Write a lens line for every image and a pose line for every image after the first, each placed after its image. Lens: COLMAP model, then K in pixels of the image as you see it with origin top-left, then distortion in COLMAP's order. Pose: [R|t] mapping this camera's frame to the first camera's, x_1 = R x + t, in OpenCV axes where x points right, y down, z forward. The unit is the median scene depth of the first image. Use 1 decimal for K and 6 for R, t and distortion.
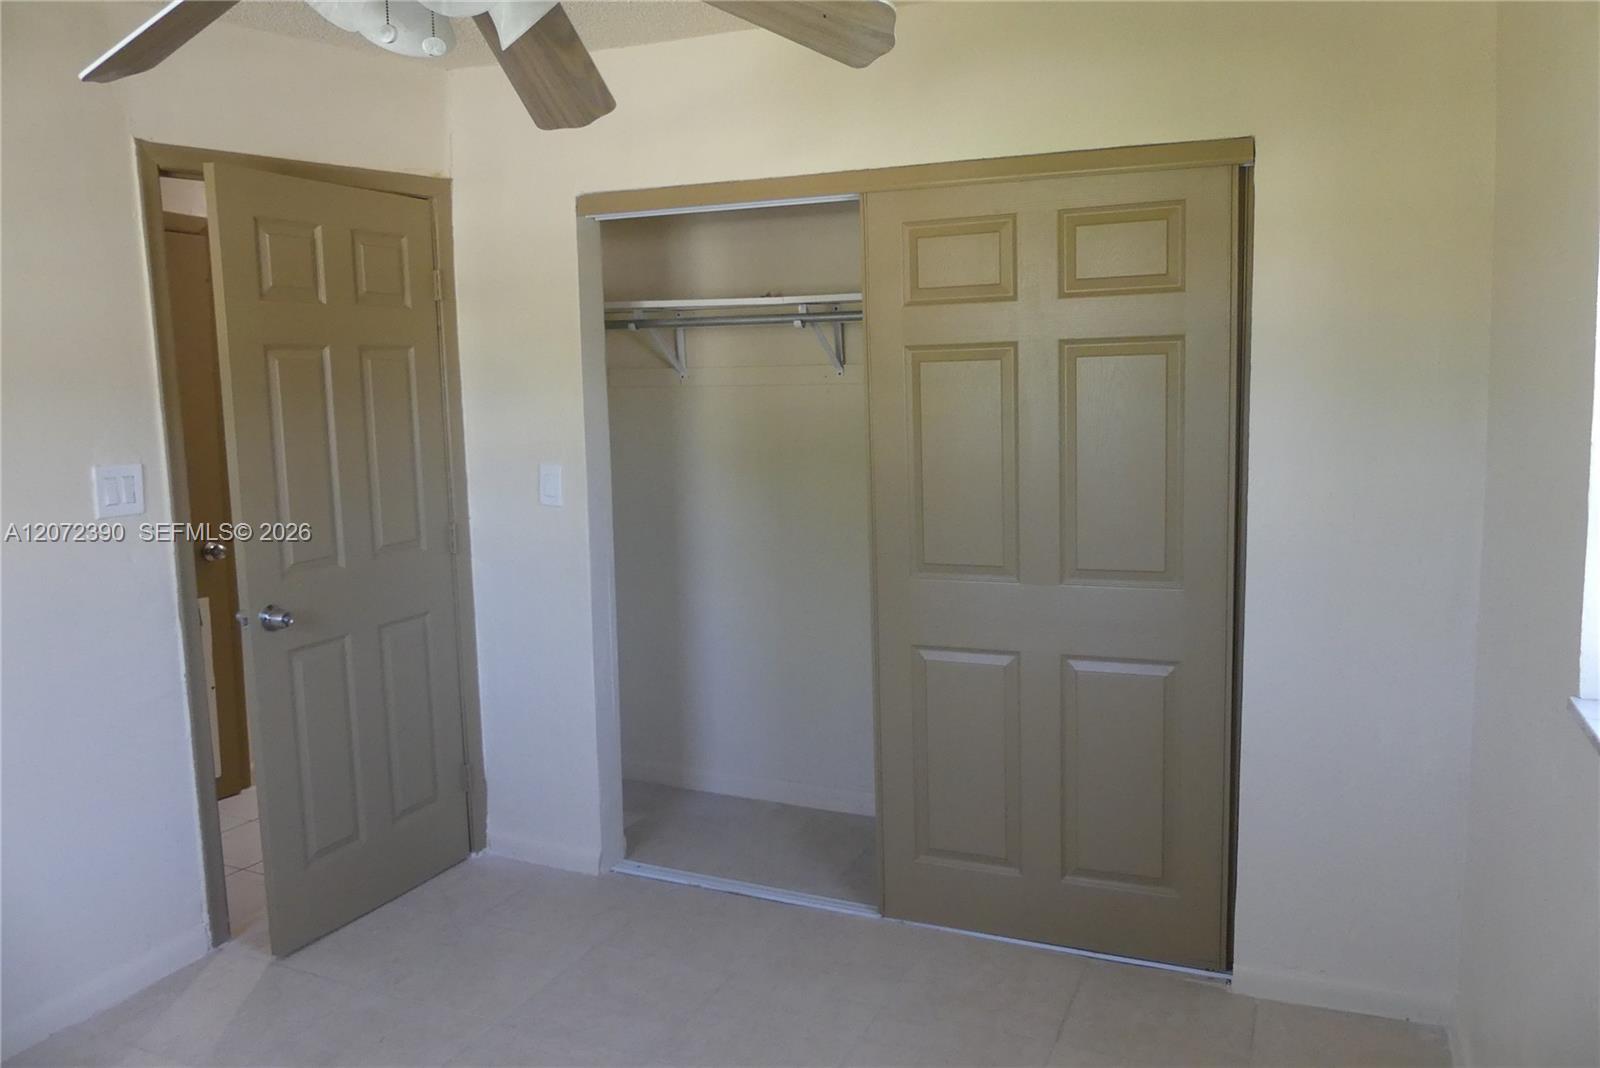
lens RADIAL K [[1213.3, 0, 800.0], [0, 1213.3, 534.0], [0, 0, 1]] dist [-0.000300, 0.001874]
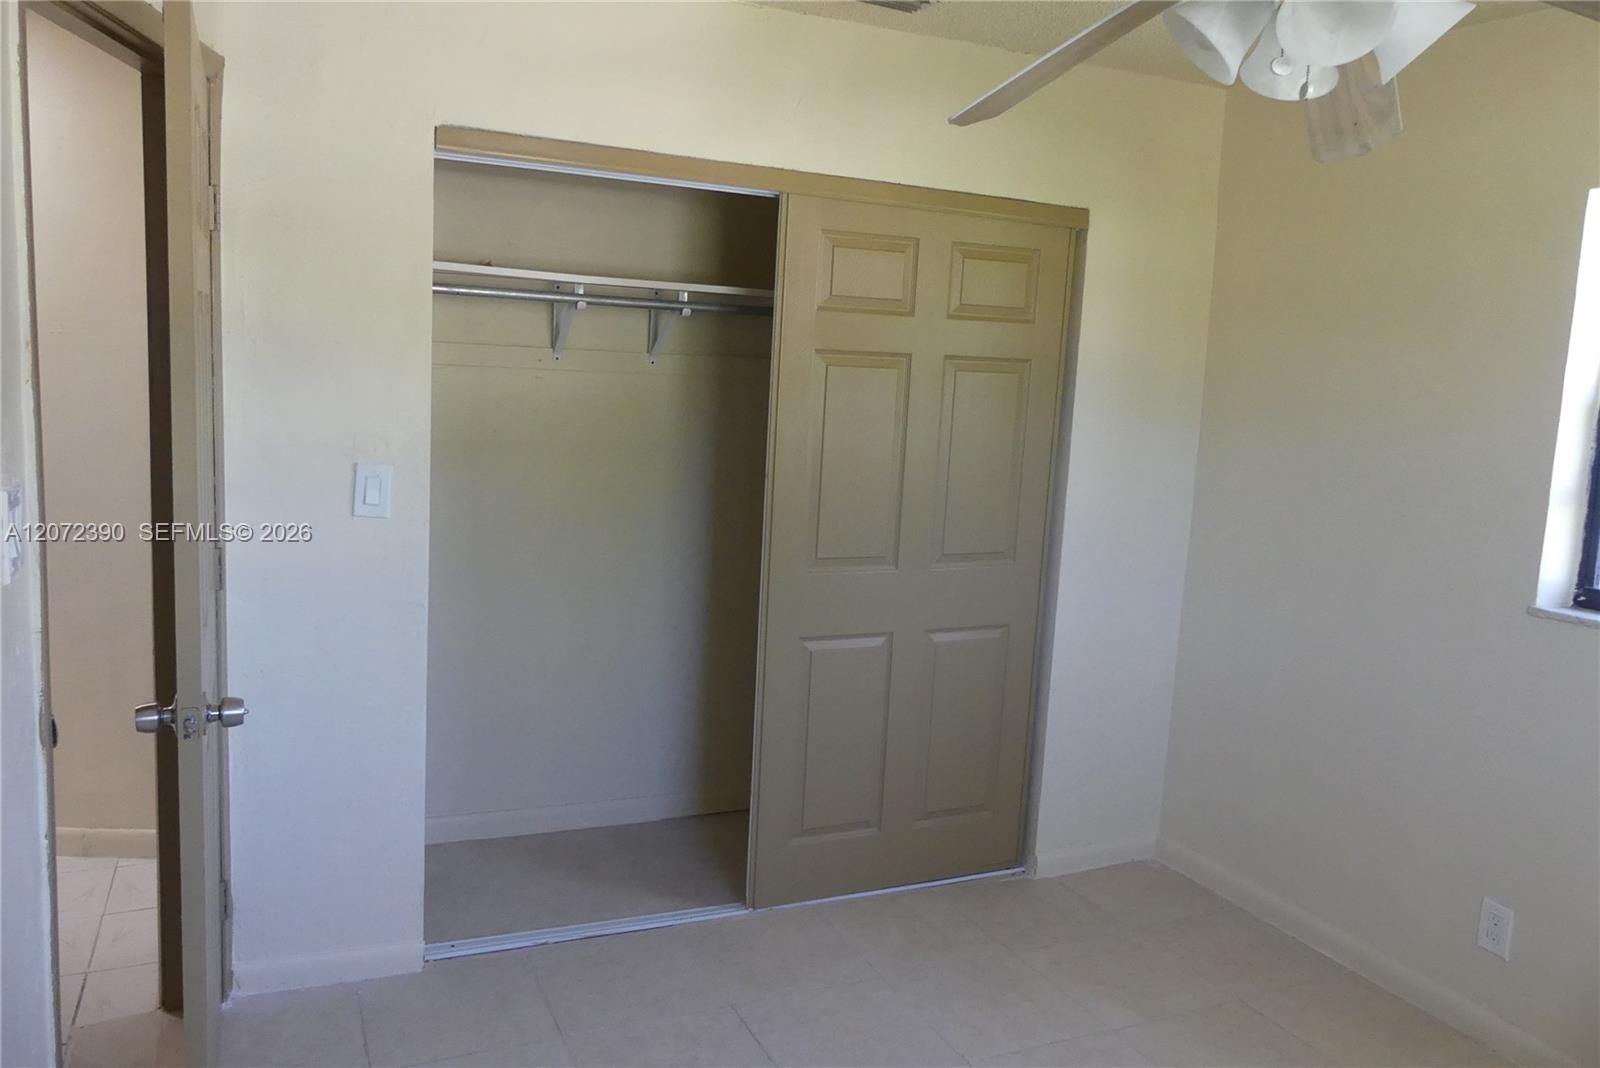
lens RADIAL K [[1213.3, 0, 800.0], [0, 1213.3, 534.0], [0, 0, 1]] dist [-0.000300, 0.001874]
pose [[0.658803, -0.053741, 0.750393, -0.729117], [0.031683, 0.998542, 0.043696, -0.045329], [-0.751648, -0.005012, 0.659546, 0.343281]]
